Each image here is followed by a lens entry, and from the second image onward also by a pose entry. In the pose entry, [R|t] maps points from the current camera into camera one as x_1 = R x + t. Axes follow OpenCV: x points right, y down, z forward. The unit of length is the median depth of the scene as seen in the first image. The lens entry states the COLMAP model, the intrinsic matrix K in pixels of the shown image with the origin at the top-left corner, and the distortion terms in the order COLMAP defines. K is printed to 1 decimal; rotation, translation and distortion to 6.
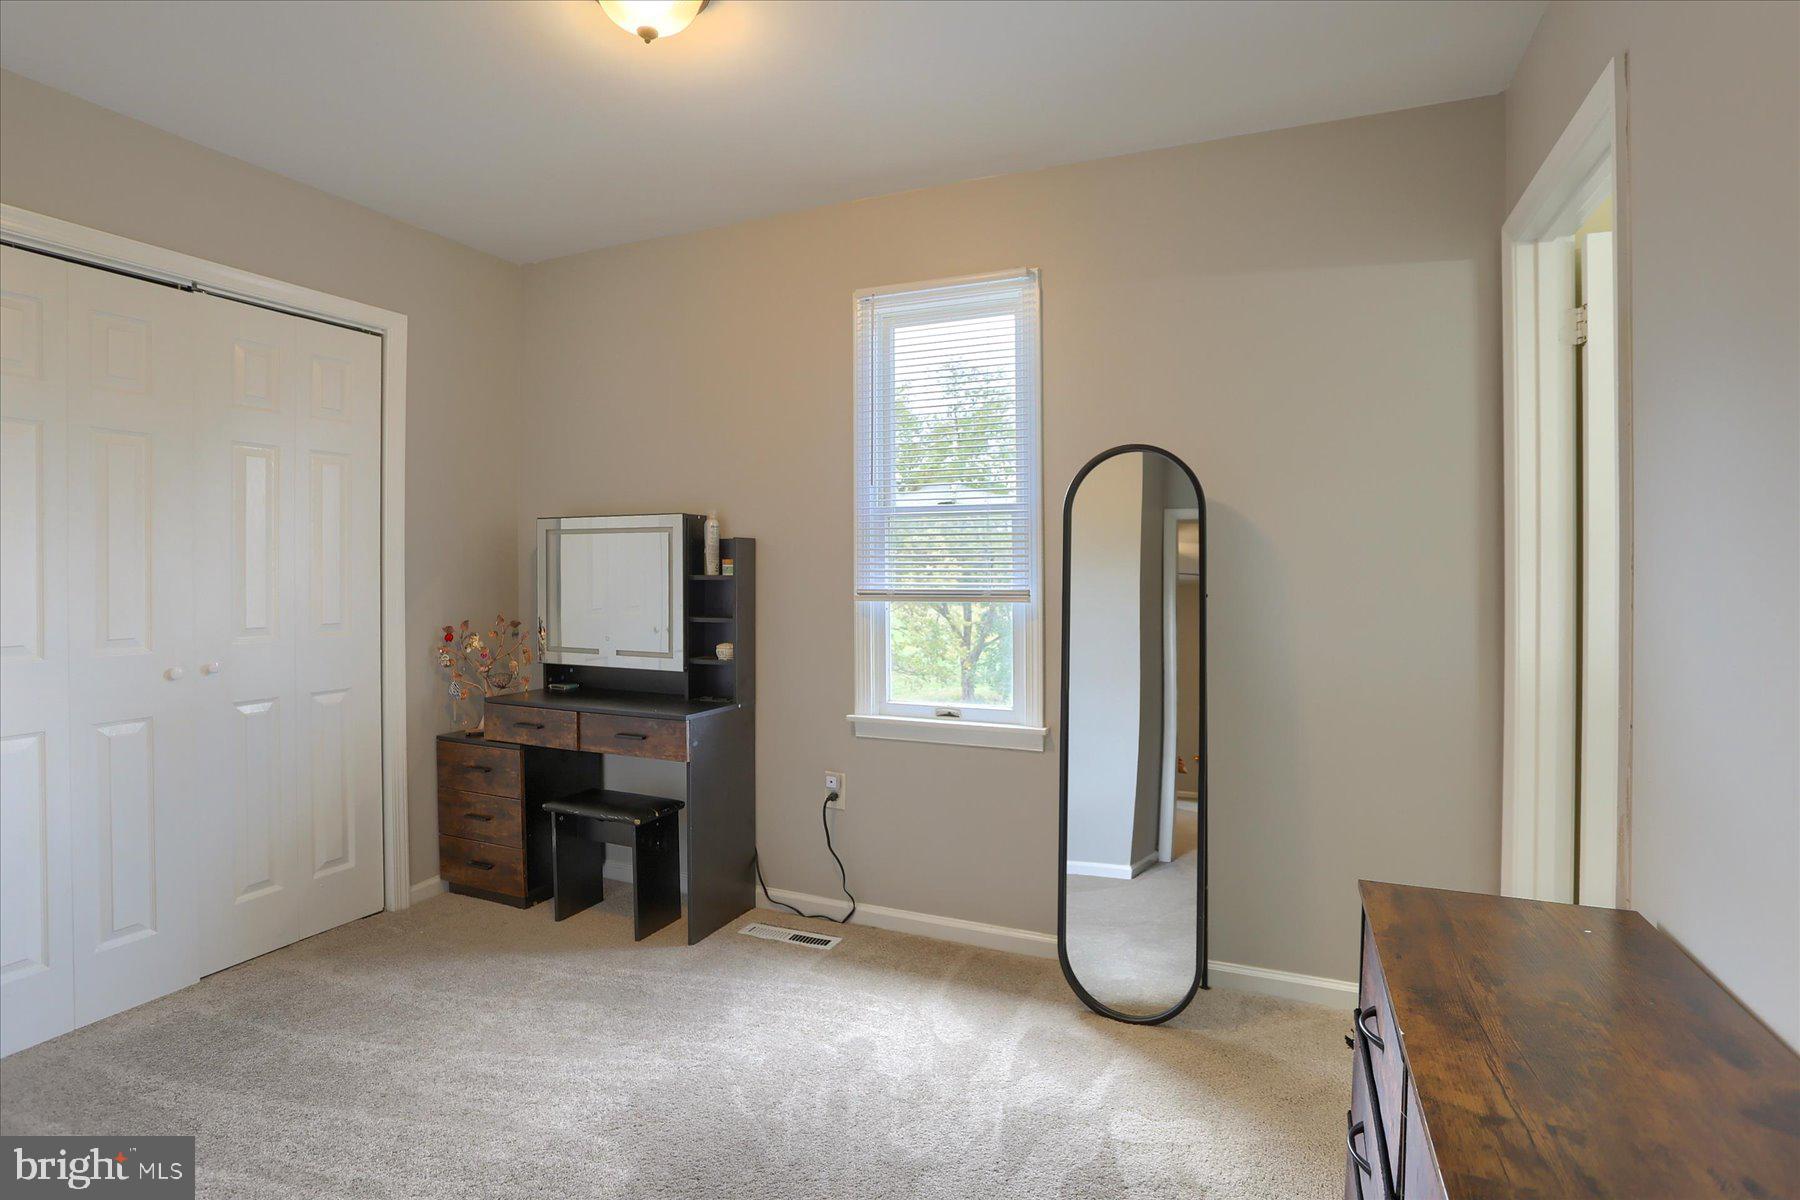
lens RADIAL K [[888.5, 0, 874.7], [0, 888.5, 580.8], [0, 0, 1]] dist [-0.080353, 0.035940]
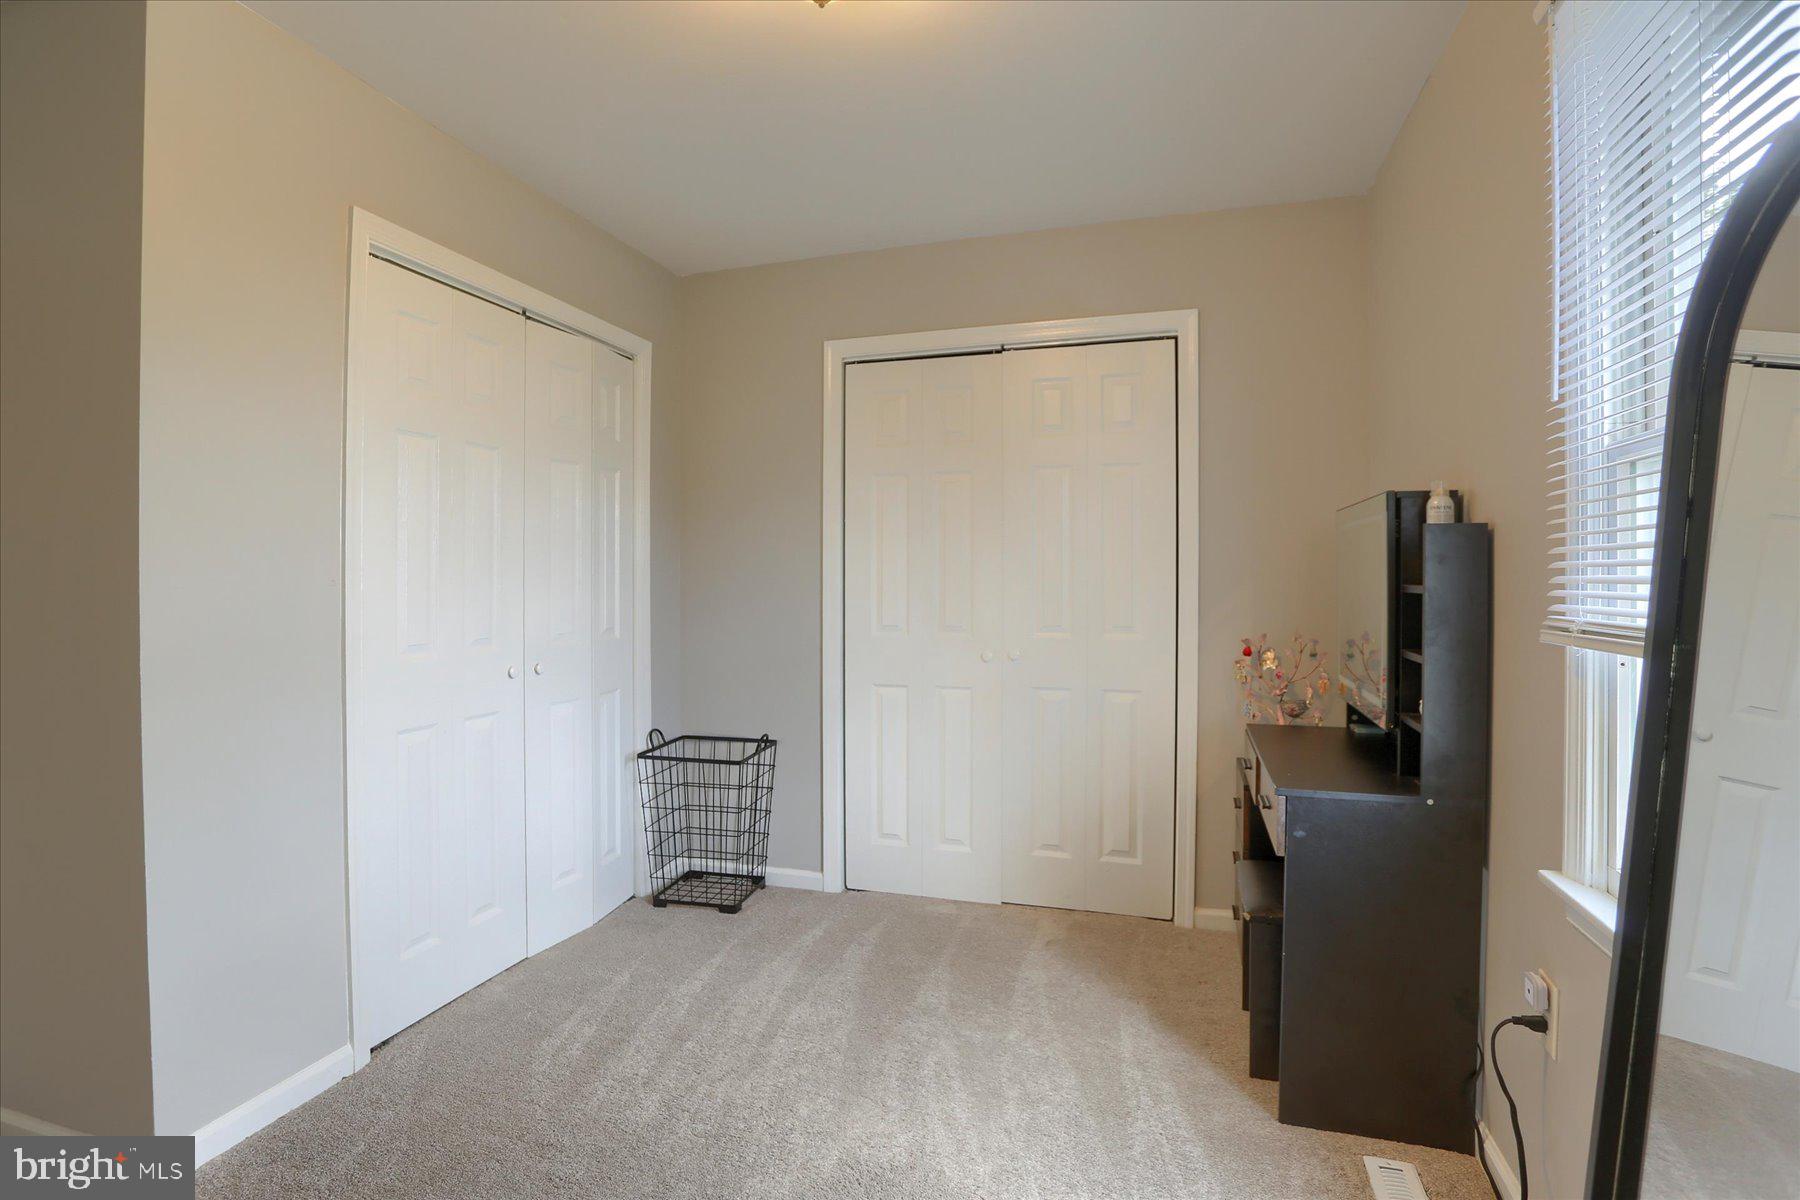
lens RADIAL K [[888.5, 0, 874.7], [0, 888.5, 580.8], [0, 0, 1]] dist [-0.080353, 0.035940]
pose [[0.107700, 0.006938, -0.994159, 0.421794], [-0.010090, 0.999932, 0.005885, -0.010023], [0.994132, 0.009397, 0.107762, 0.604100]]
